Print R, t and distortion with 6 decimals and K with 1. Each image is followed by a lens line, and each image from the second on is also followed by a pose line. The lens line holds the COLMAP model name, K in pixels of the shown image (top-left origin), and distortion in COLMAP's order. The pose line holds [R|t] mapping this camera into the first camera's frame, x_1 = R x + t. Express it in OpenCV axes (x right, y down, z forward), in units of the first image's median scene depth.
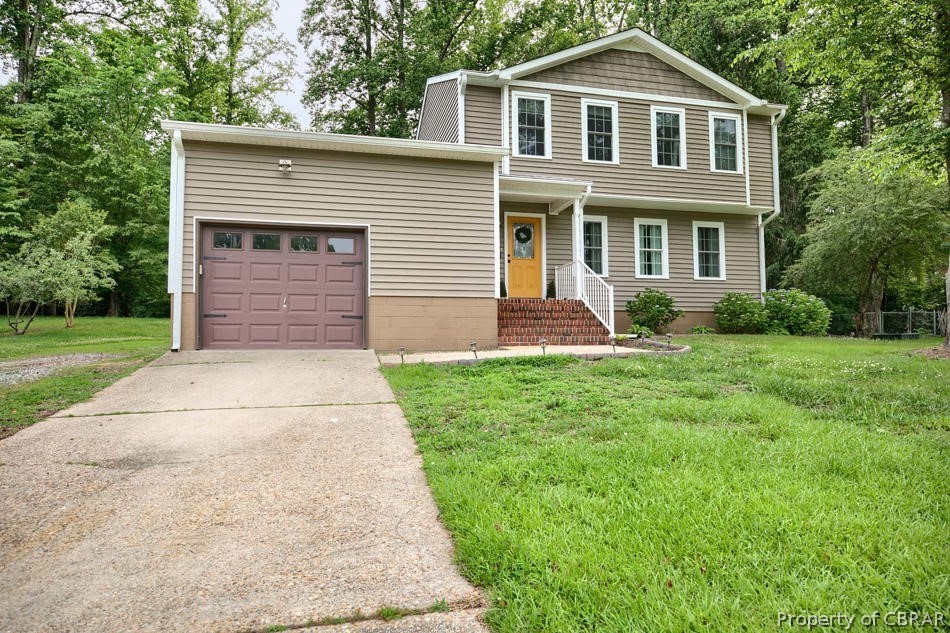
lens RADIAL K [[617.7, 0, 475.0], [0, 617.7, 316.5], [0, 0, 1]] dist [0.044020, 0.000651]
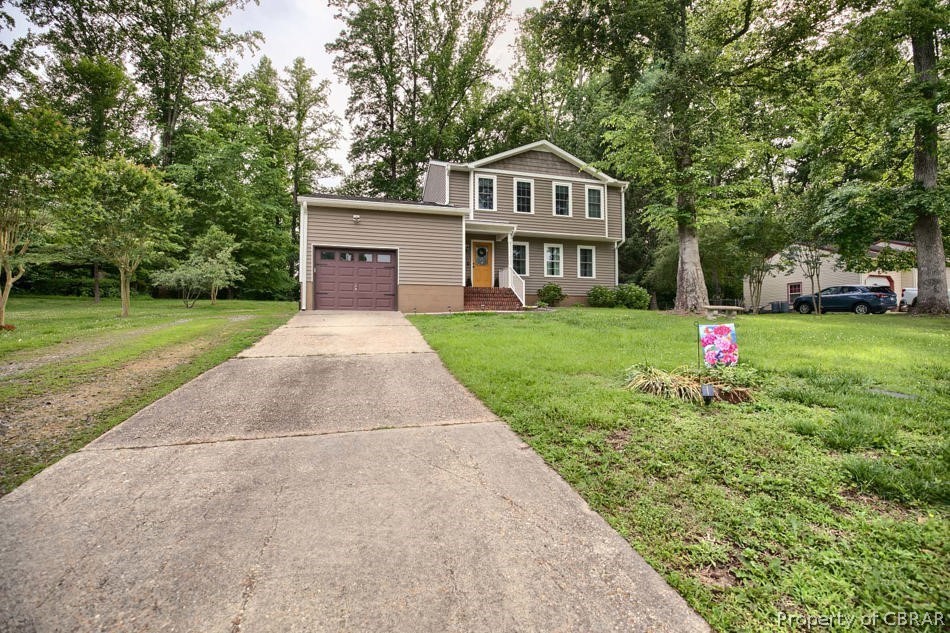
lens RADIAL K [[442.3, 0, 475.0], [0, 442.3, 316.5], [0, 0, 1]] dist [-0.000690, -0.000447]
pose [[0.999725, 0.006216, 0.022619, 0.028796], [-0.006808, 0.999634, 0.026196, 0.020956], [-0.022448, -0.026343, 0.999401, -0.282164]]
